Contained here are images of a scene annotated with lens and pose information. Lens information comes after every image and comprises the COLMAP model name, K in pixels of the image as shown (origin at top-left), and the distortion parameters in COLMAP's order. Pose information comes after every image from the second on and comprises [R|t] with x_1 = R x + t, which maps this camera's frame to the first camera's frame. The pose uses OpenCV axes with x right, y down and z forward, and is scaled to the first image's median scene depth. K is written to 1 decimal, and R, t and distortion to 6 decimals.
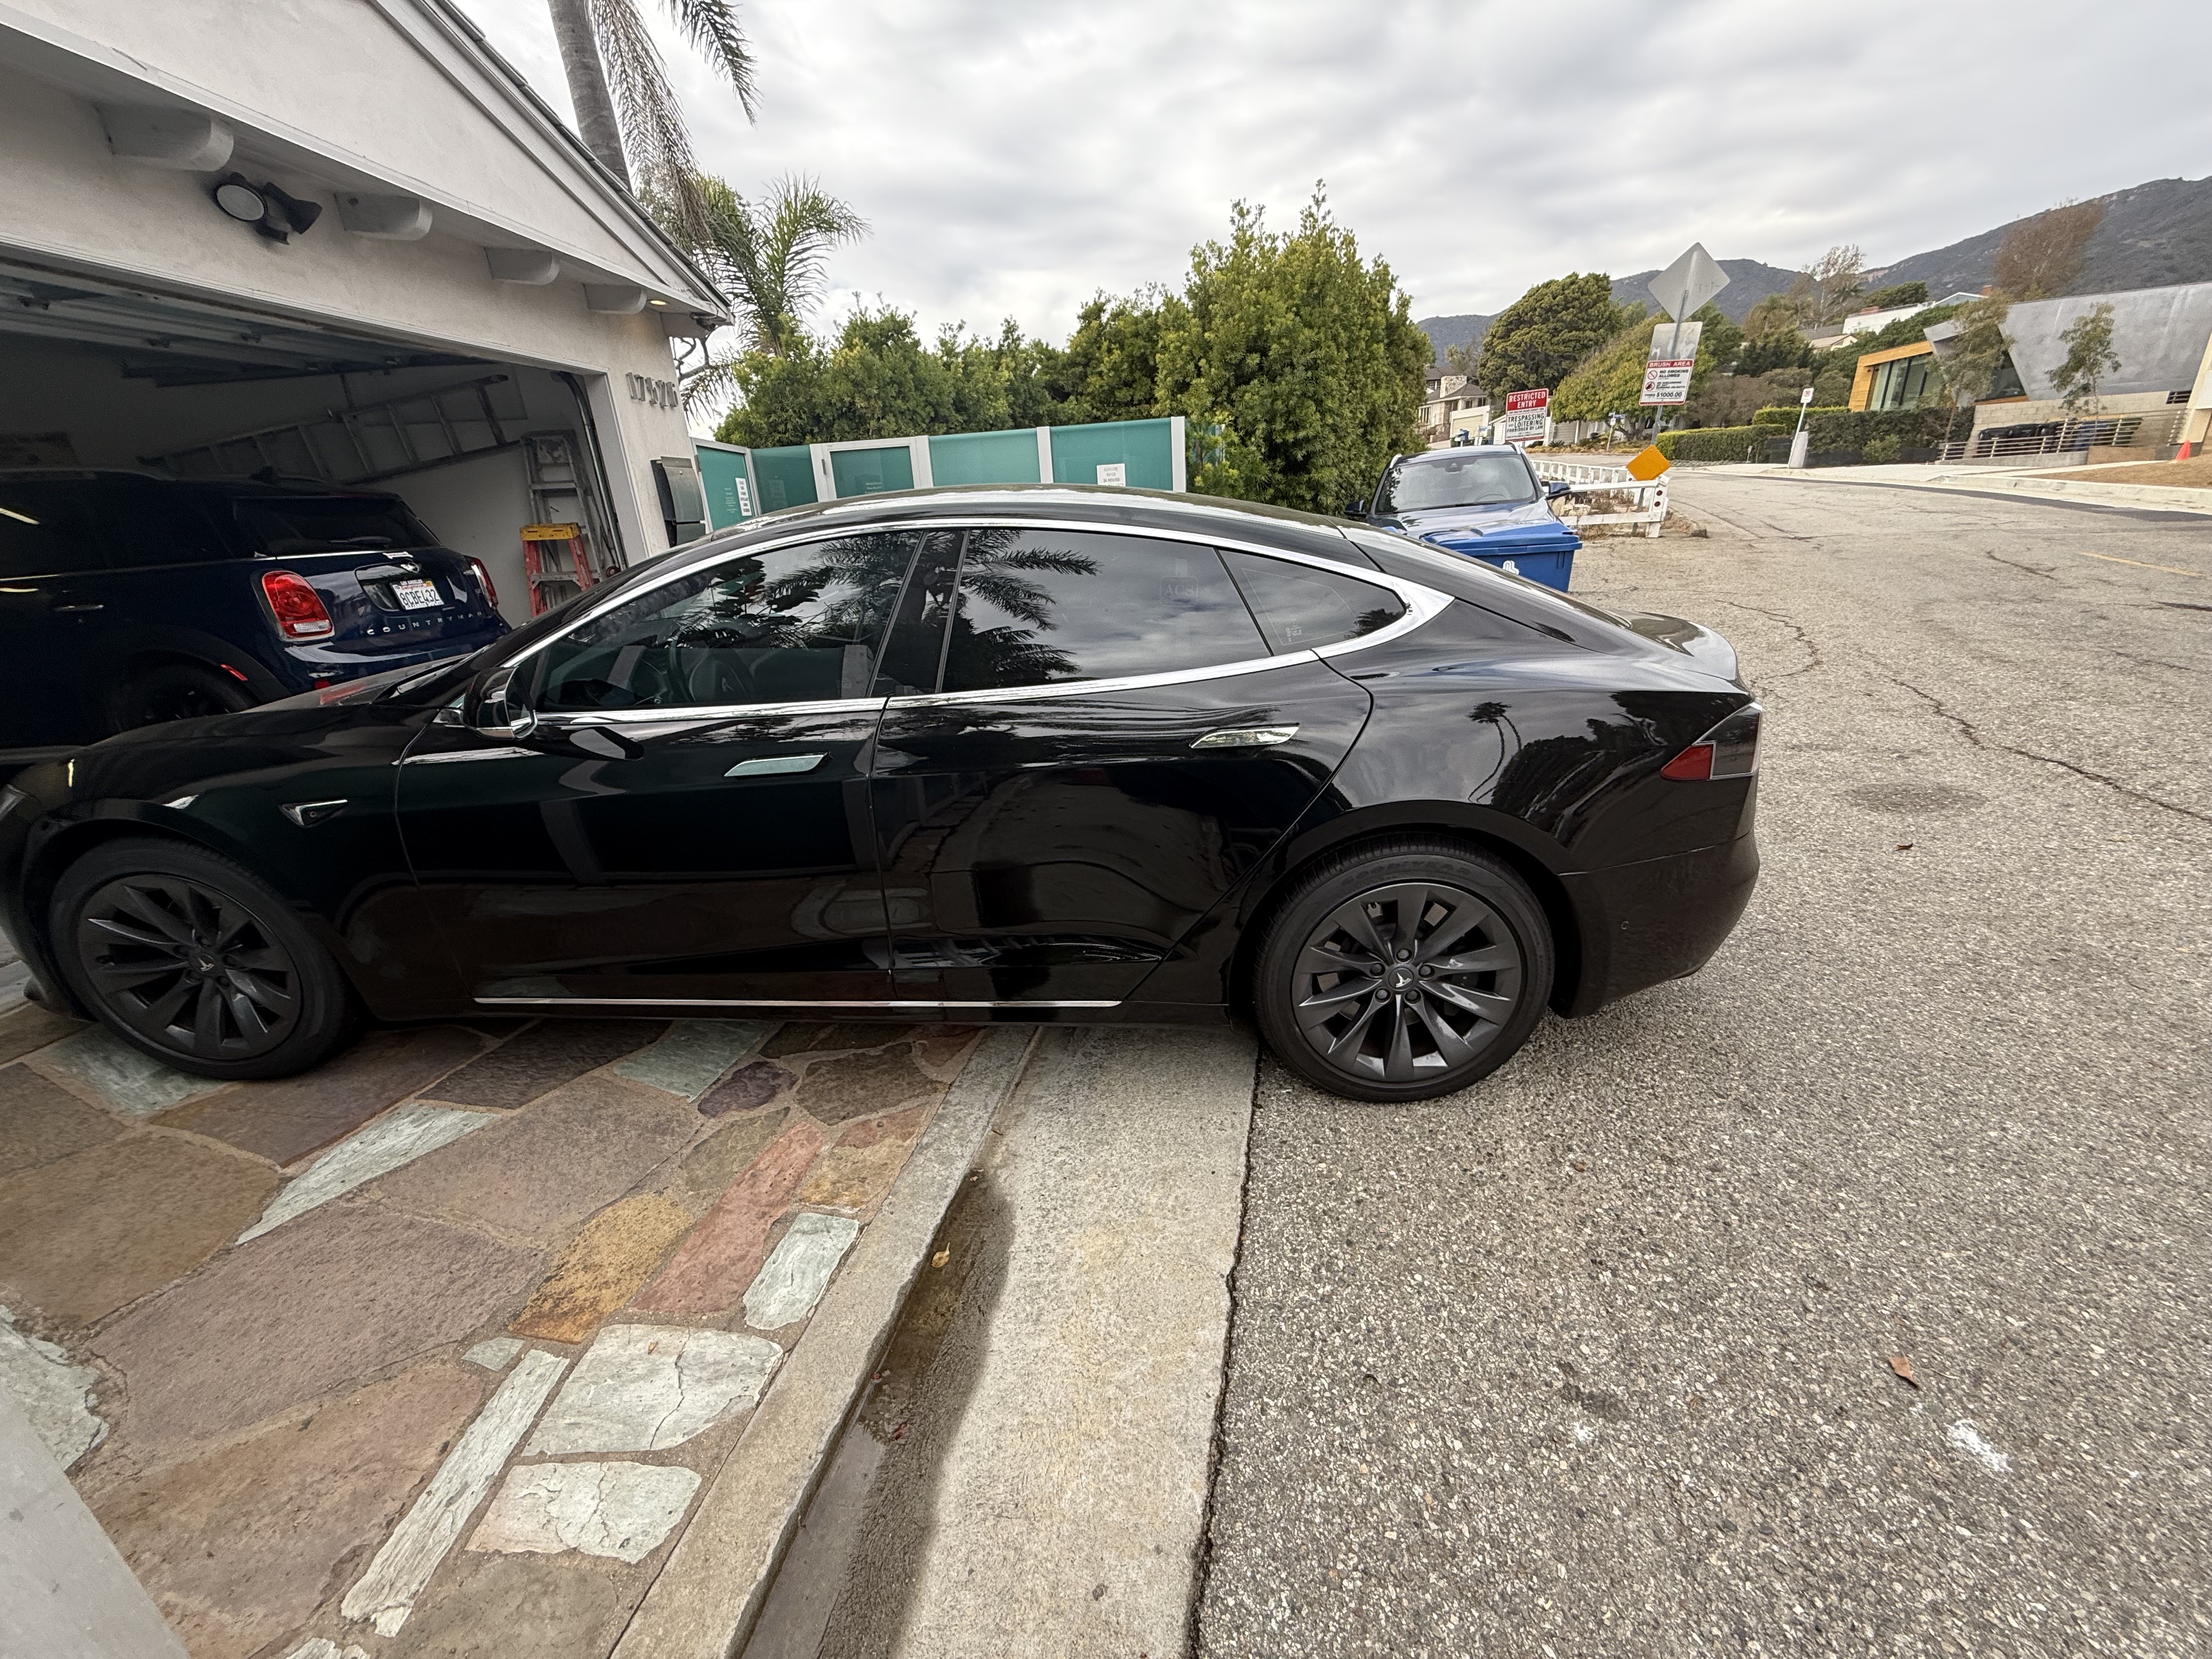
lens RADIAL K [[879.3, 0, 1106.0], [0, 879.3, 829.5], [0, 0, 1]] dist [-0.000033, 0.000214]
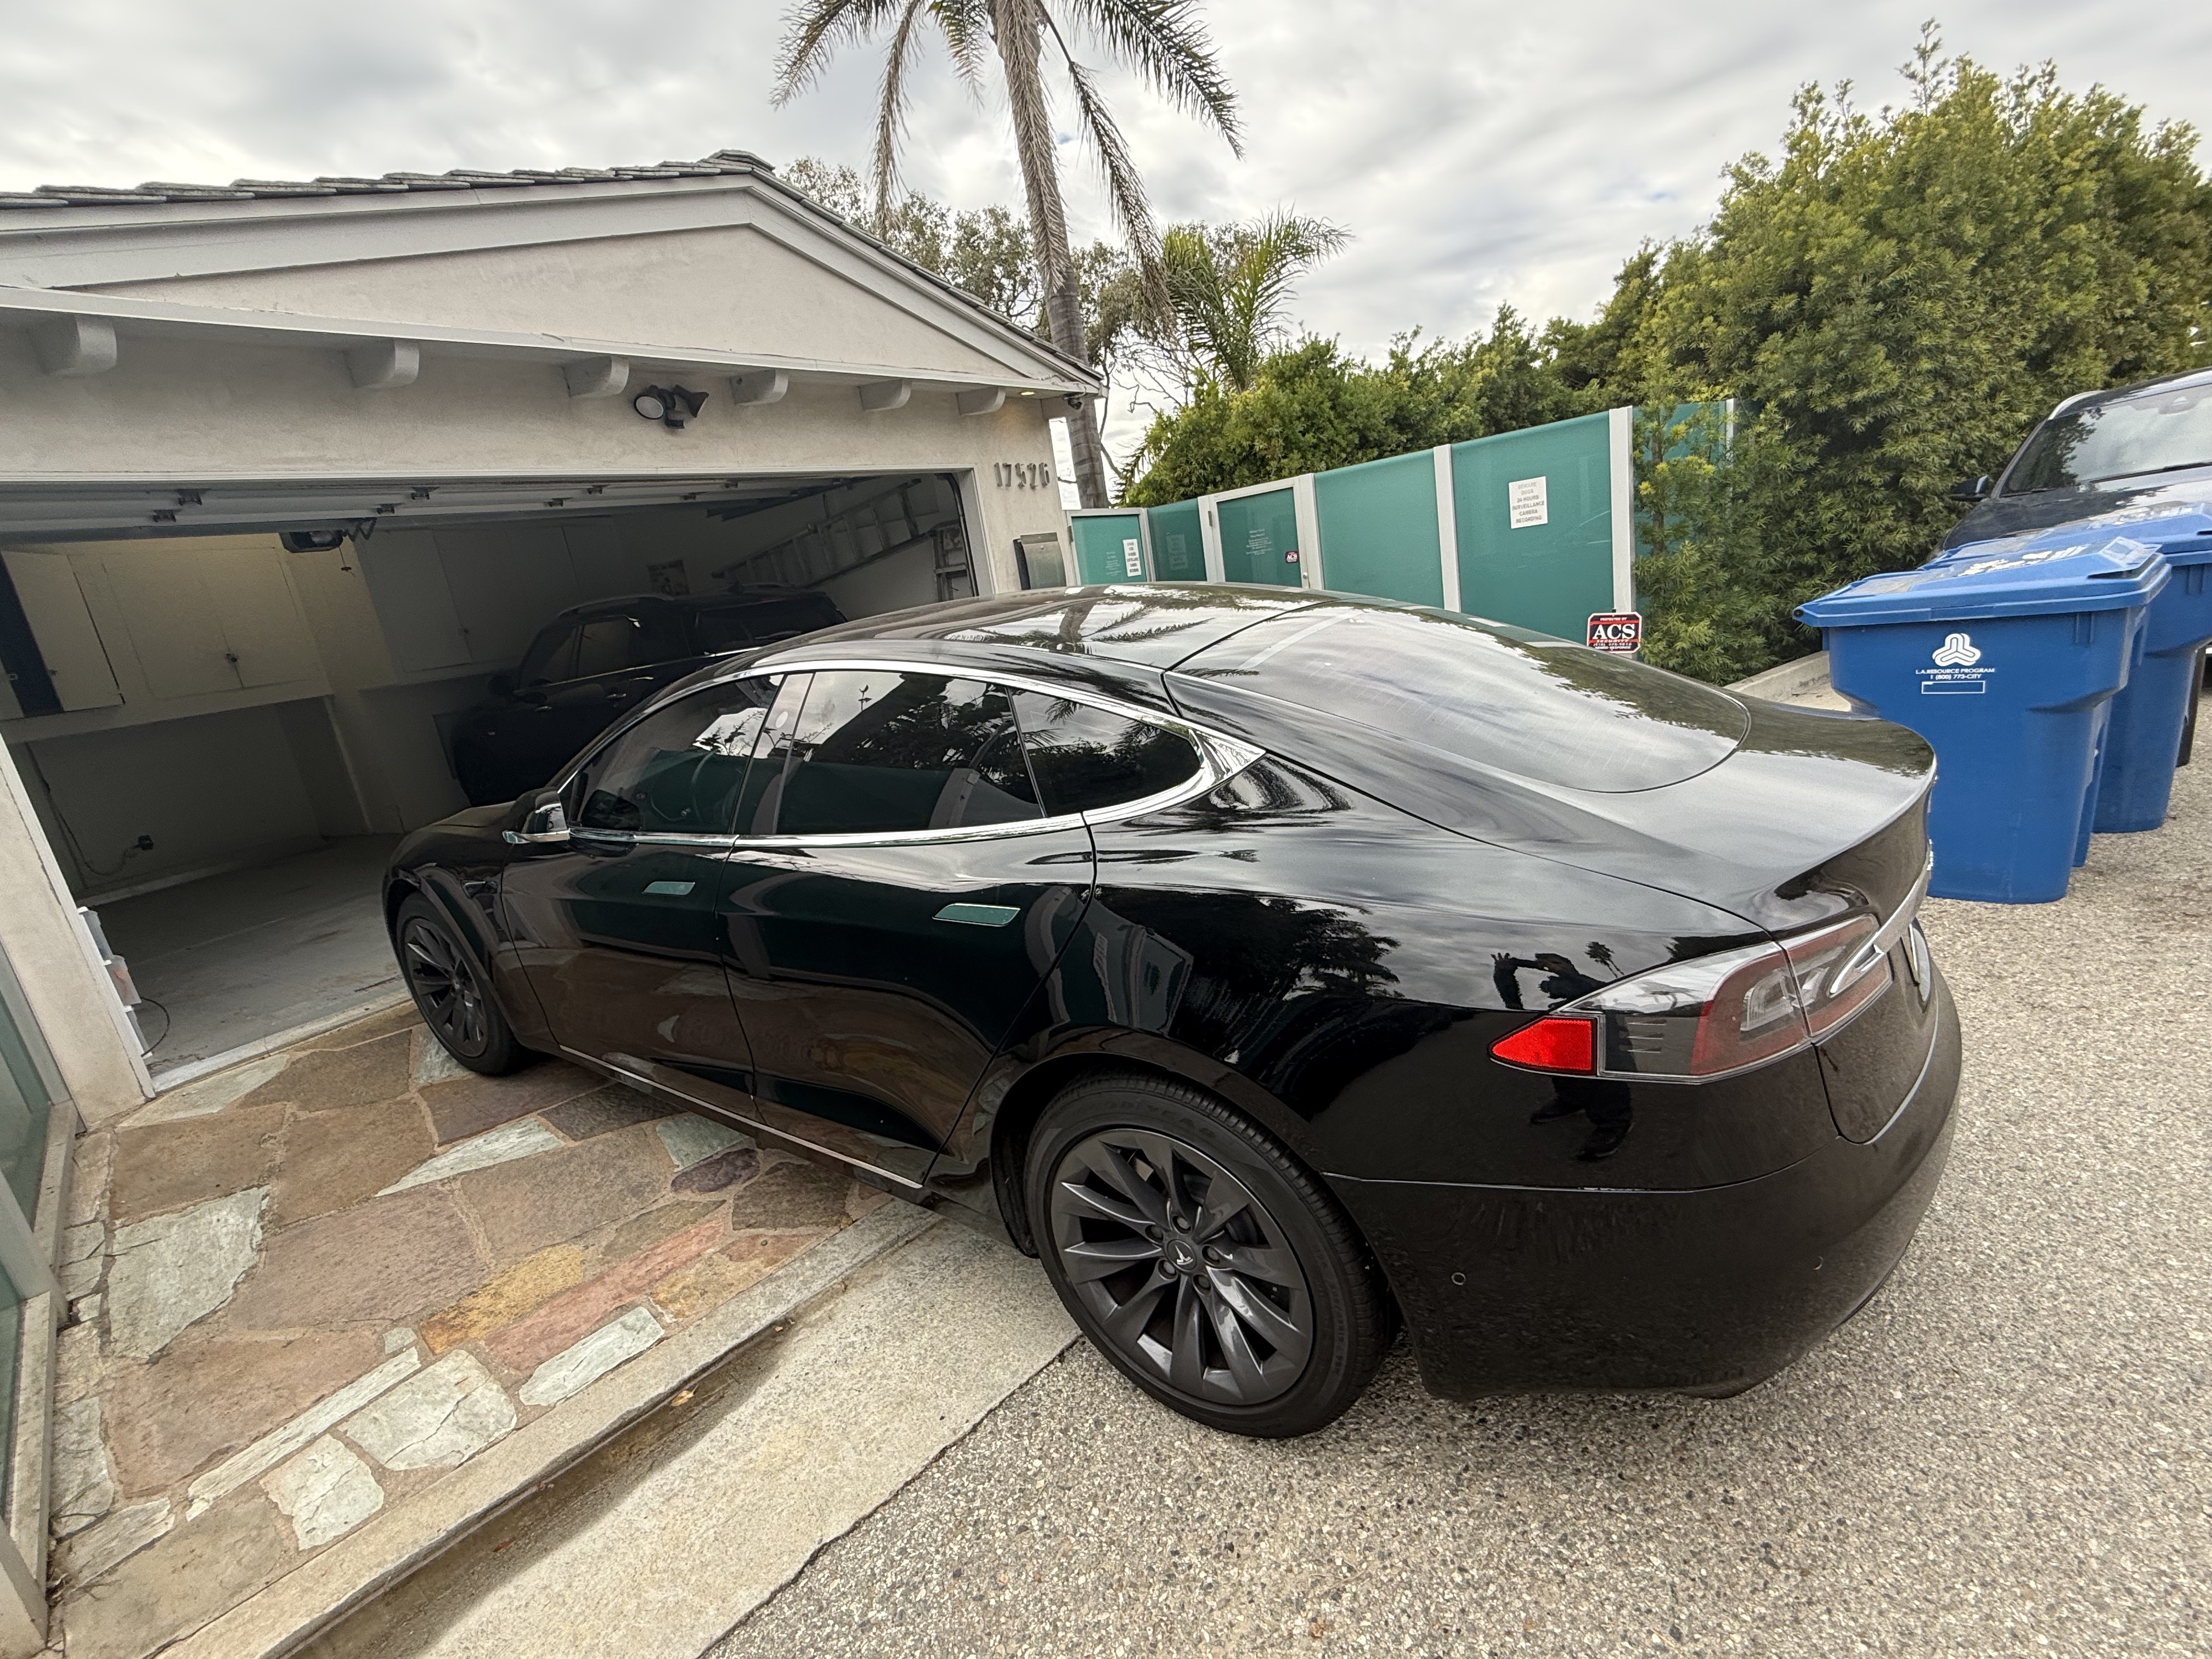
lens RADIAL K [[987.9, 0, 1106.0], [0, 987.9, 829.5], [0, 0, 1]] dist [-0.000124, 0.000130]
pose [[0.837410, 0.067397, -0.542404, 0.253637], [-0.094144, 0.995323, -0.021673, -0.058324], [0.538406, 0.069213, 0.839838, 0.085526]]
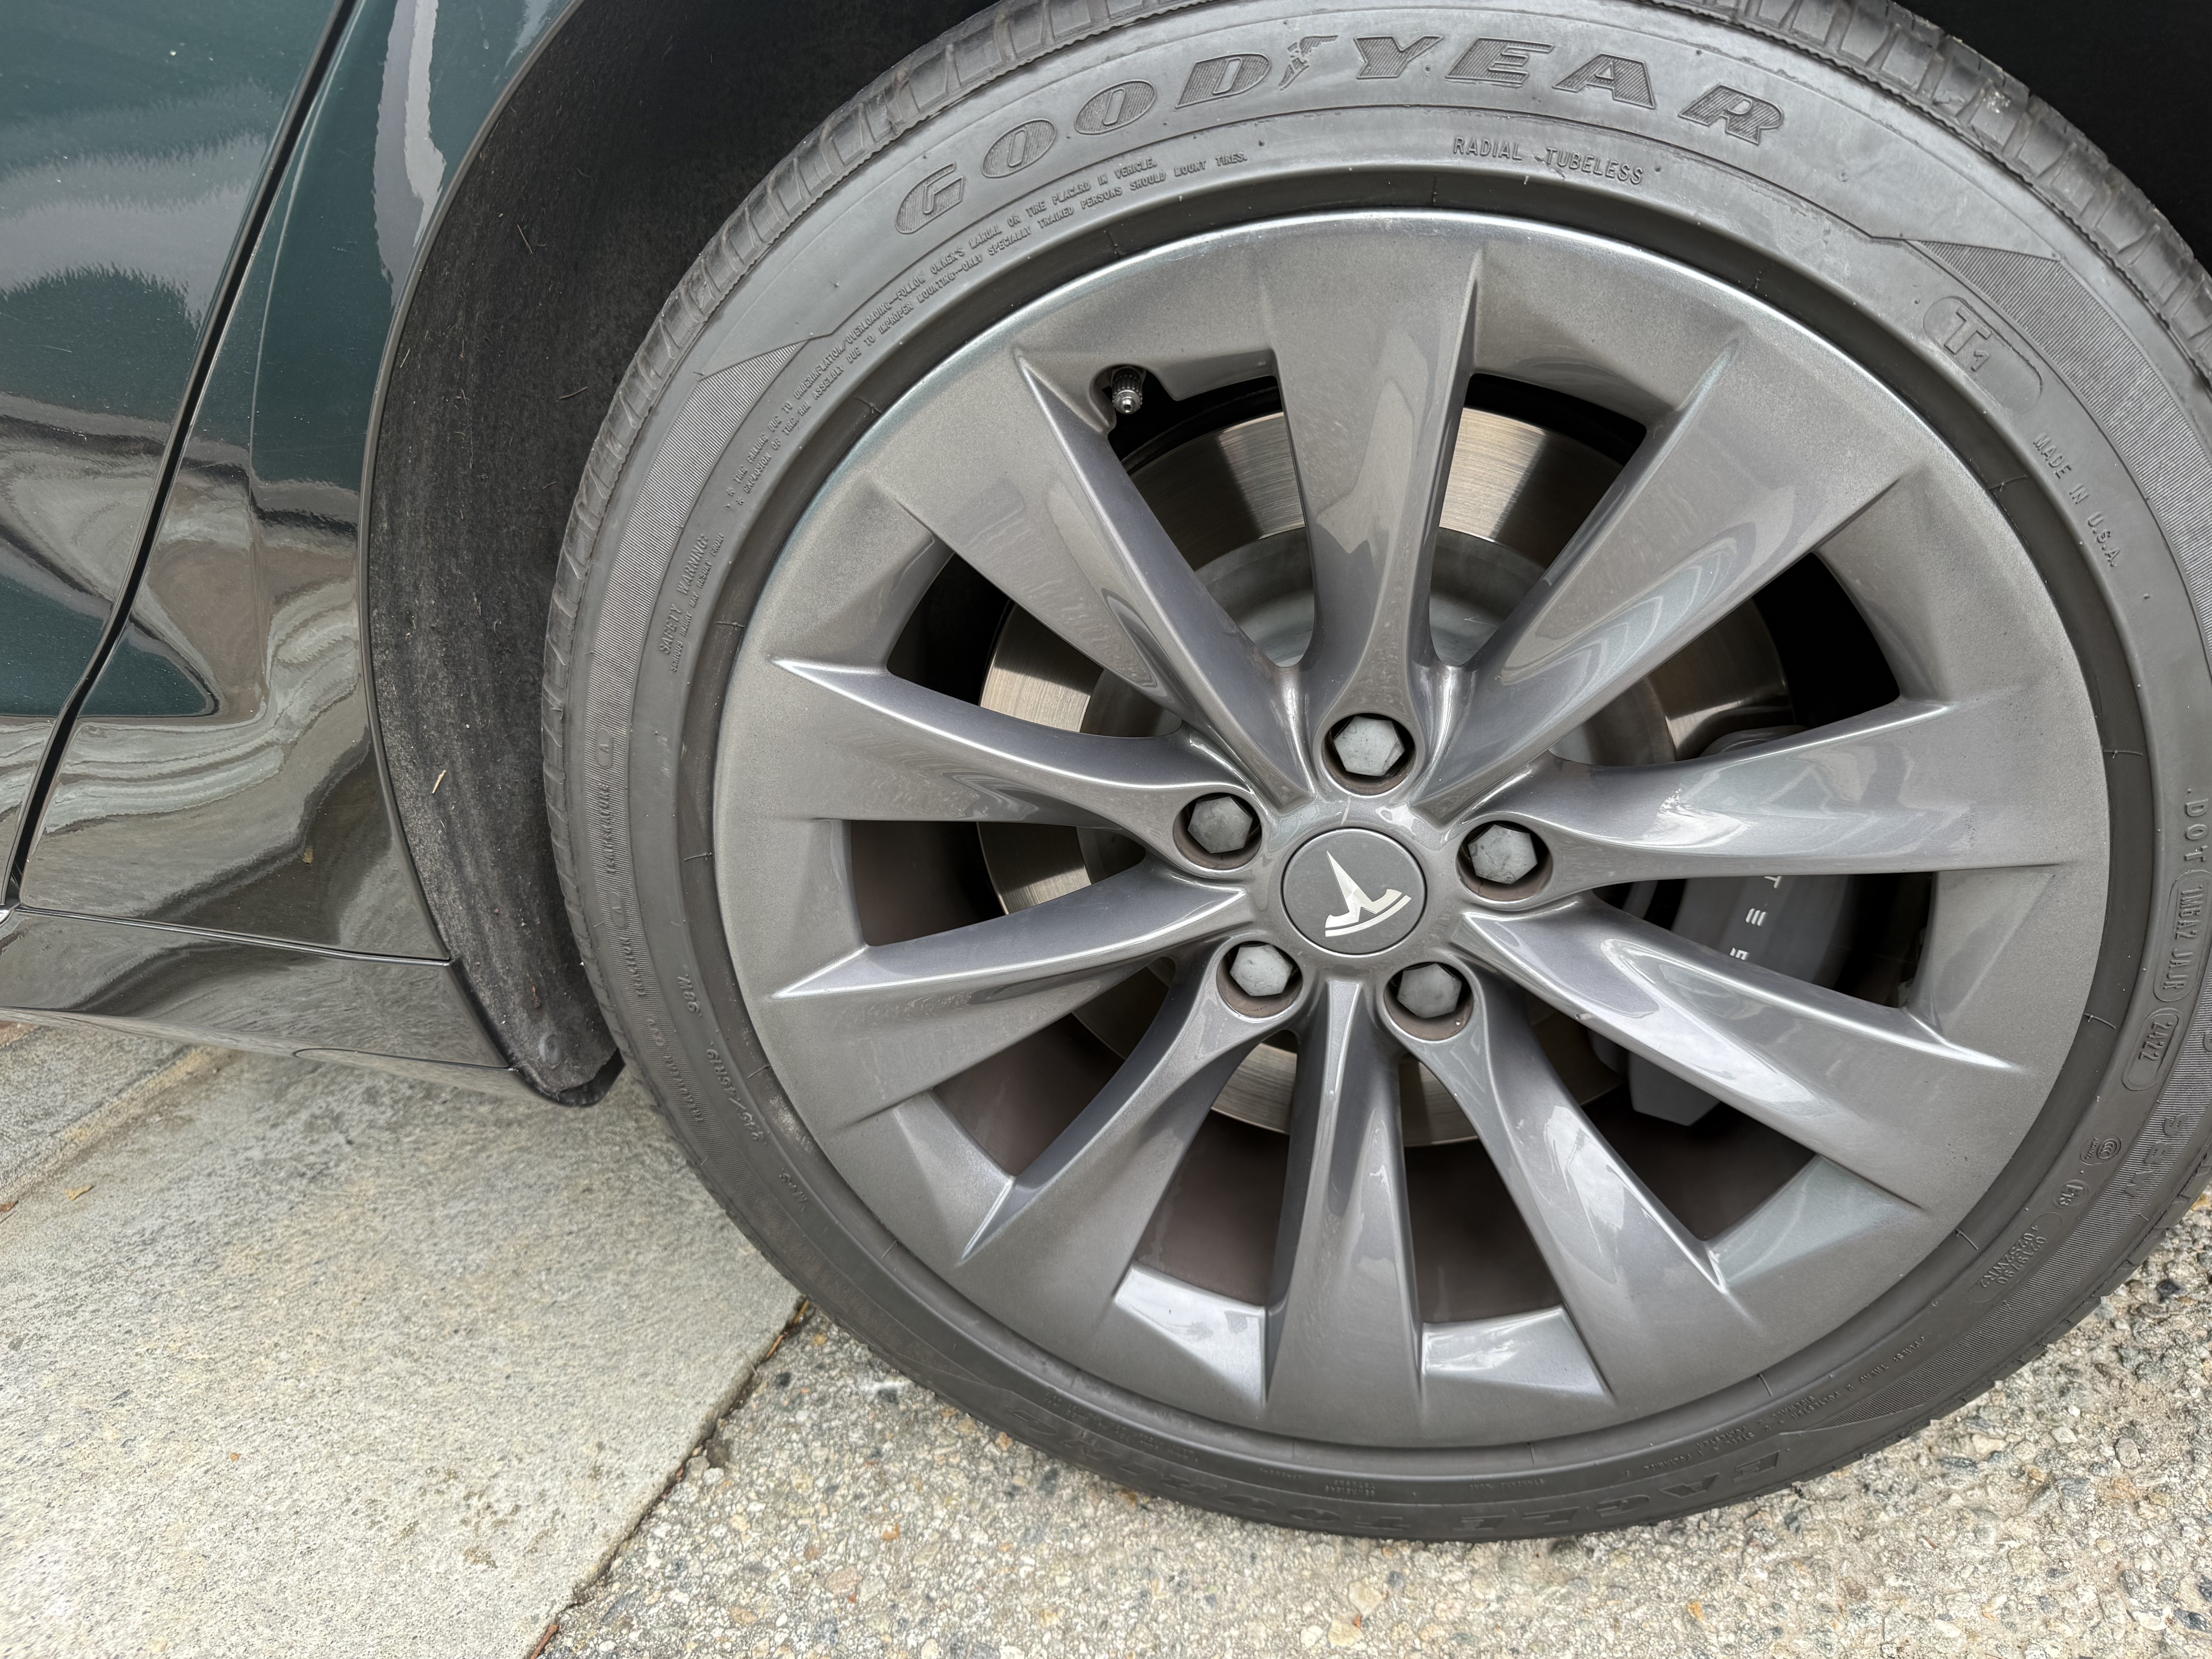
lens RADIAL K [[1588.8, 0, 1106.0], [0, 1588.8, 829.5], [0, 0, 1]] dist [-0.007768, -0.009666]
pose [[0.989127, 0.064219, -0.132305, 0.117205], [-0.051183, 0.993702, 0.099679, 0.046371], [0.137873, -0.091824, 0.986184, 0.246165]]
